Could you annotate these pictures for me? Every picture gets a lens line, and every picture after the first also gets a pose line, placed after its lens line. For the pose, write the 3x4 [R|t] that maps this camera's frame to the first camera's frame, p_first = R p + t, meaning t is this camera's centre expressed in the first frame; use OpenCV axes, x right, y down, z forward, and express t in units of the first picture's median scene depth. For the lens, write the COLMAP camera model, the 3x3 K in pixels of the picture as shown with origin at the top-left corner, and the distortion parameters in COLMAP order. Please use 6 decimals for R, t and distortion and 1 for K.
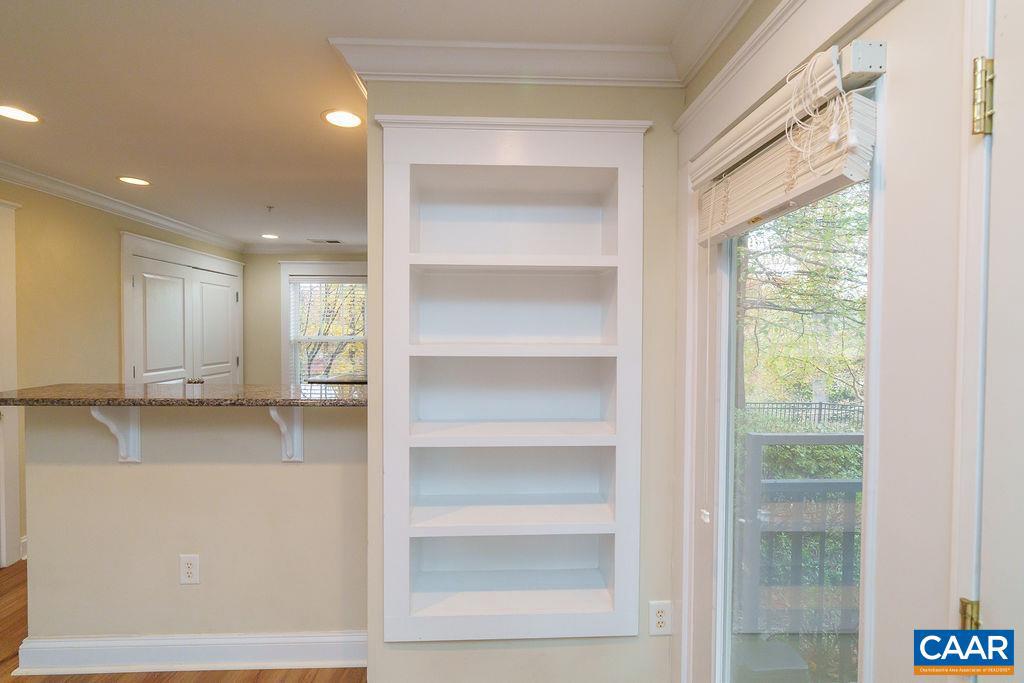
lens RADIAL K [[468.8, 0, 514.2], [0, 468.8, 334.8], [0, 0, 1]] dist [0.003386, 0.000827]
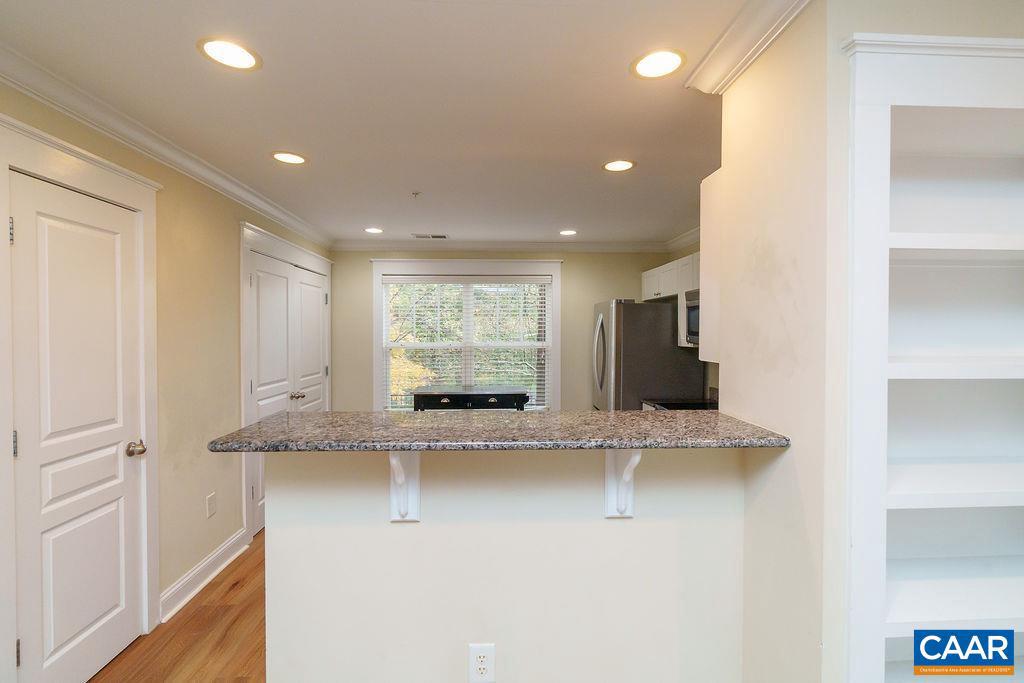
lens RADIAL K [[468.8, 0, 514.2], [0, 468.8, 334.8], [0, 0, 1]] dist [0.003386, 0.000827]
pose [[0.999655, -0.006085, 0.025563, -0.297618], [0.006183, 0.999974, -0.003752, -0.008066], [-0.025540, 0.003908, 0.999666, 0.115641]]
